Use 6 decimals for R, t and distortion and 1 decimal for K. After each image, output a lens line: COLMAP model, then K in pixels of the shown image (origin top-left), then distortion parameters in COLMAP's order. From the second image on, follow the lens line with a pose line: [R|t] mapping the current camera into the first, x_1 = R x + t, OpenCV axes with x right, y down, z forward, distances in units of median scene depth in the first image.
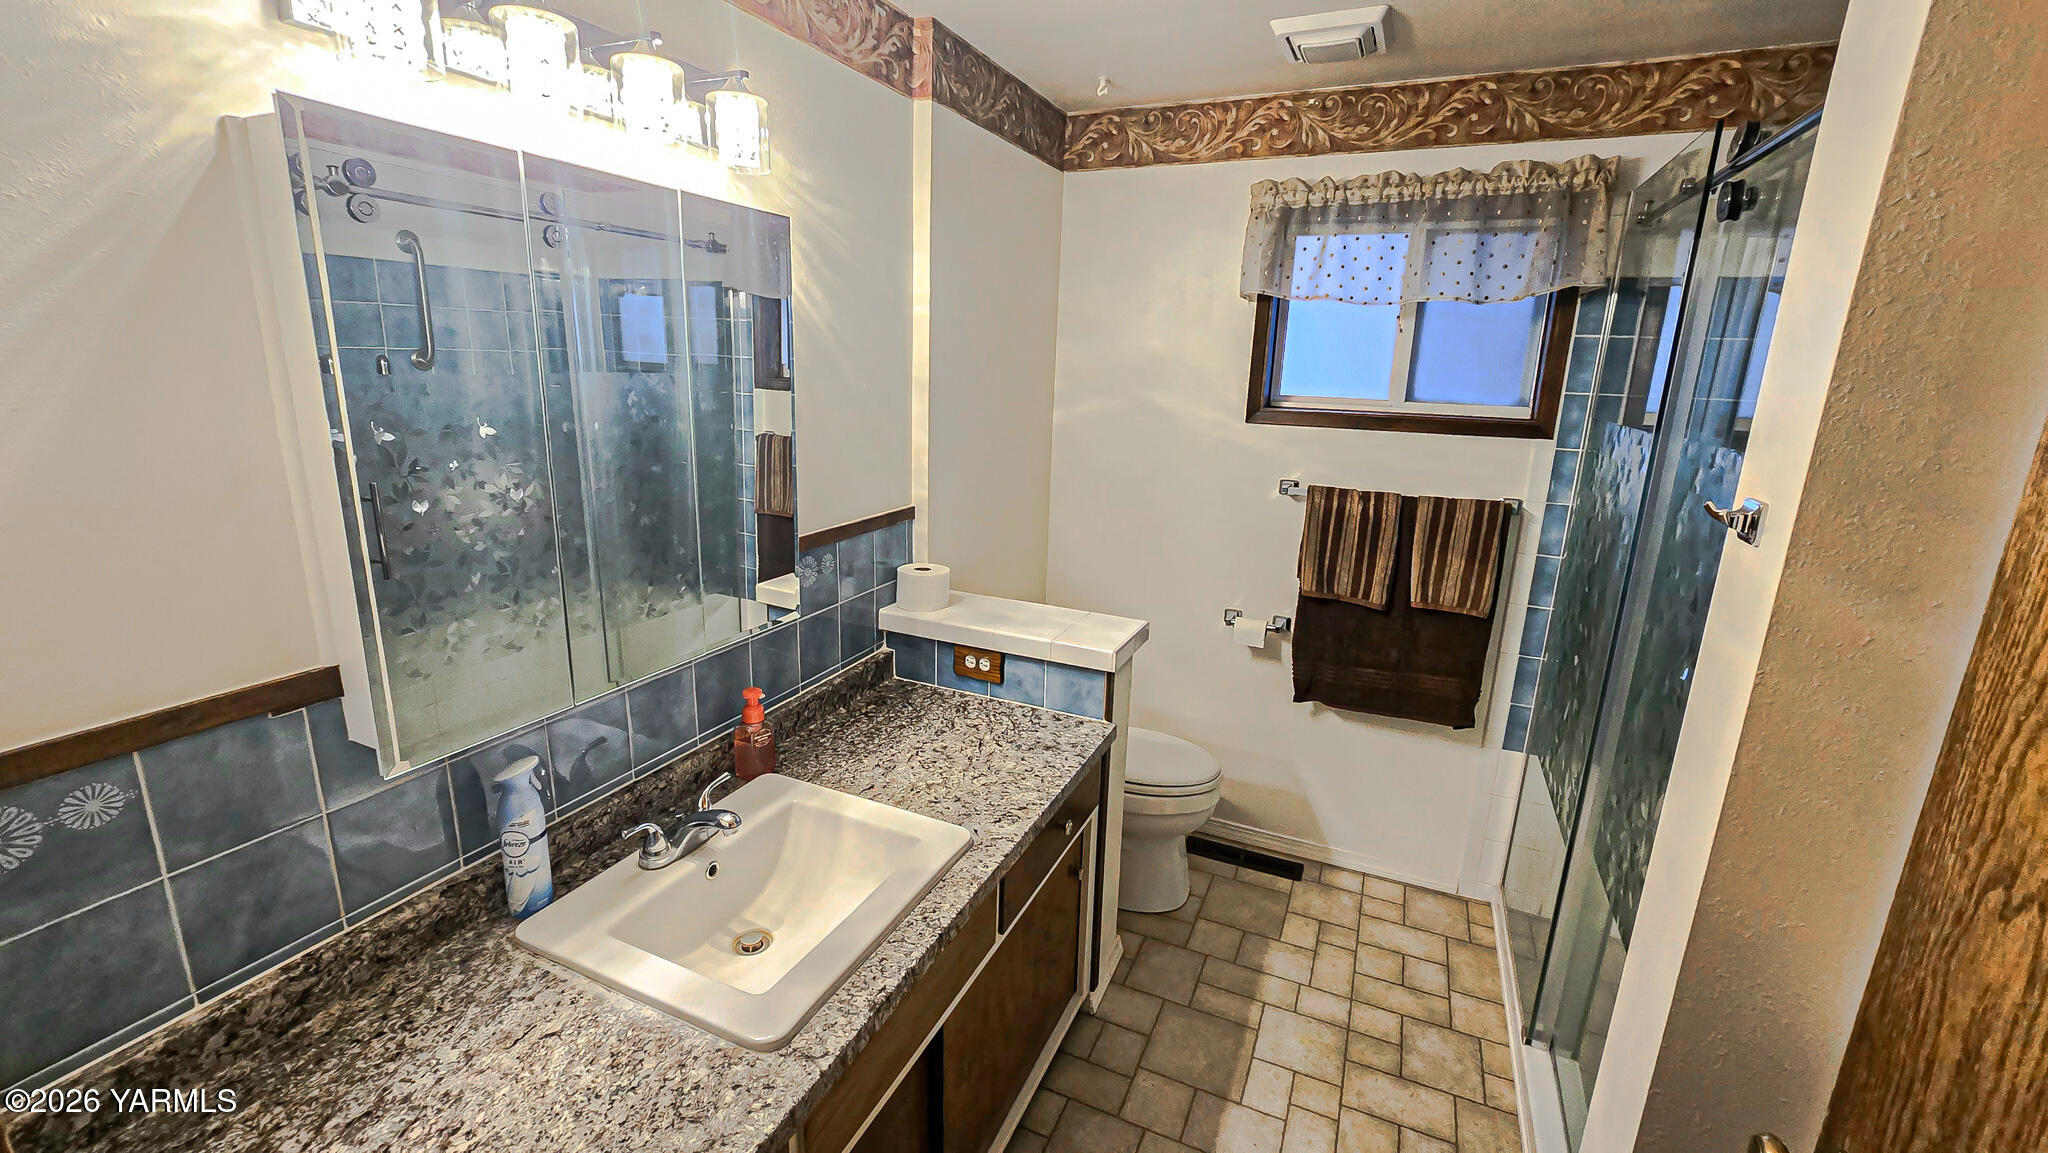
lens RADIAL K [[843.7, 0, 1019.9], [0, 843.7, 570.4], [0, 0, 1]] dist [-0.000742, -0.000704]
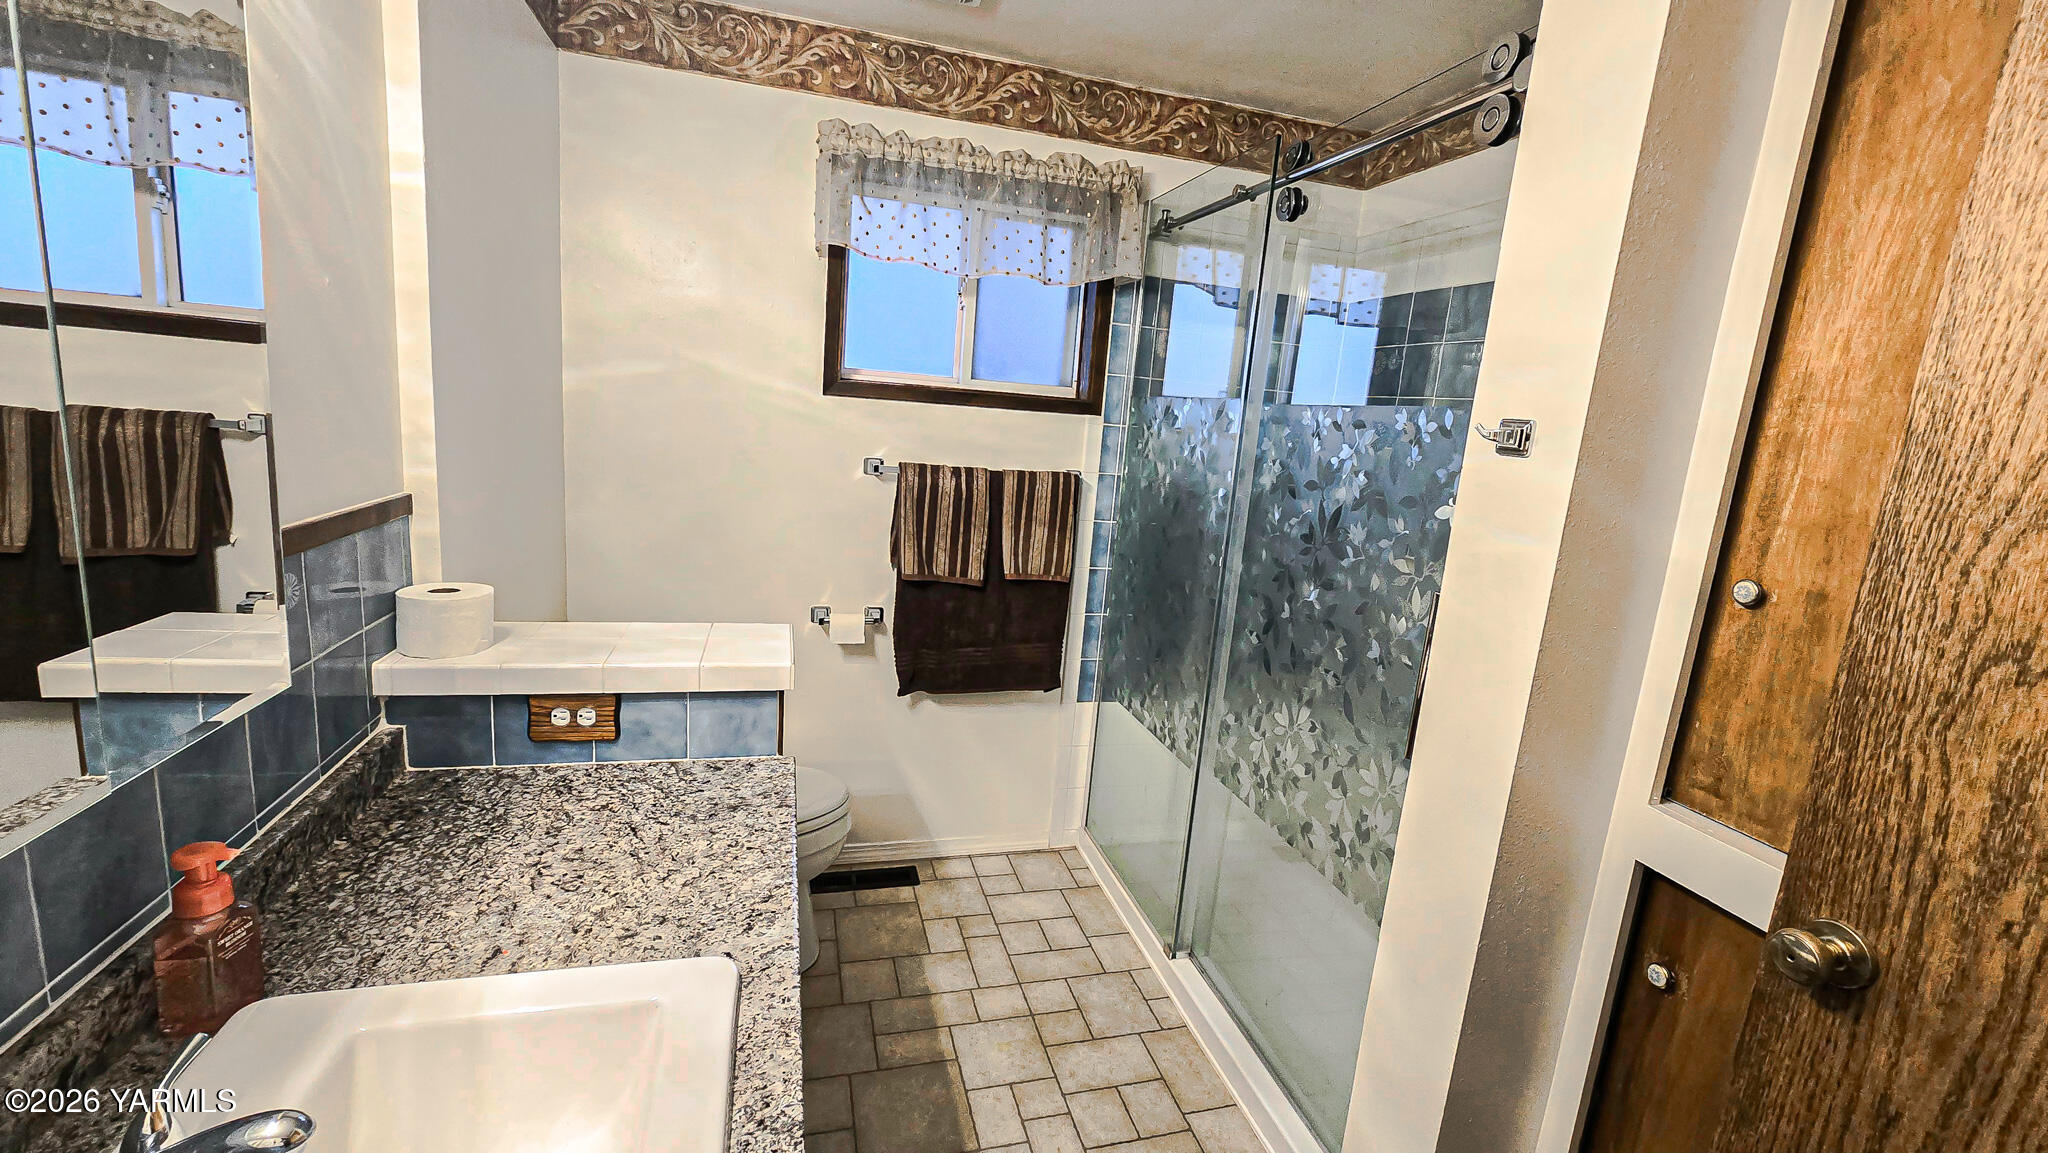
lens RADIAL K [[843.7, 0, 1024.0], [0, 843.7, 568.9], [0, 0, 1]] dist [-0.000742, -0.000704]
pose [[0.763252, -0.090546, 0.639725, -0.187040], [0.101426, 0.994647, 0.019769, 0.014168], [-0.638090, 0.049796, 0.768350, 0.231299]]
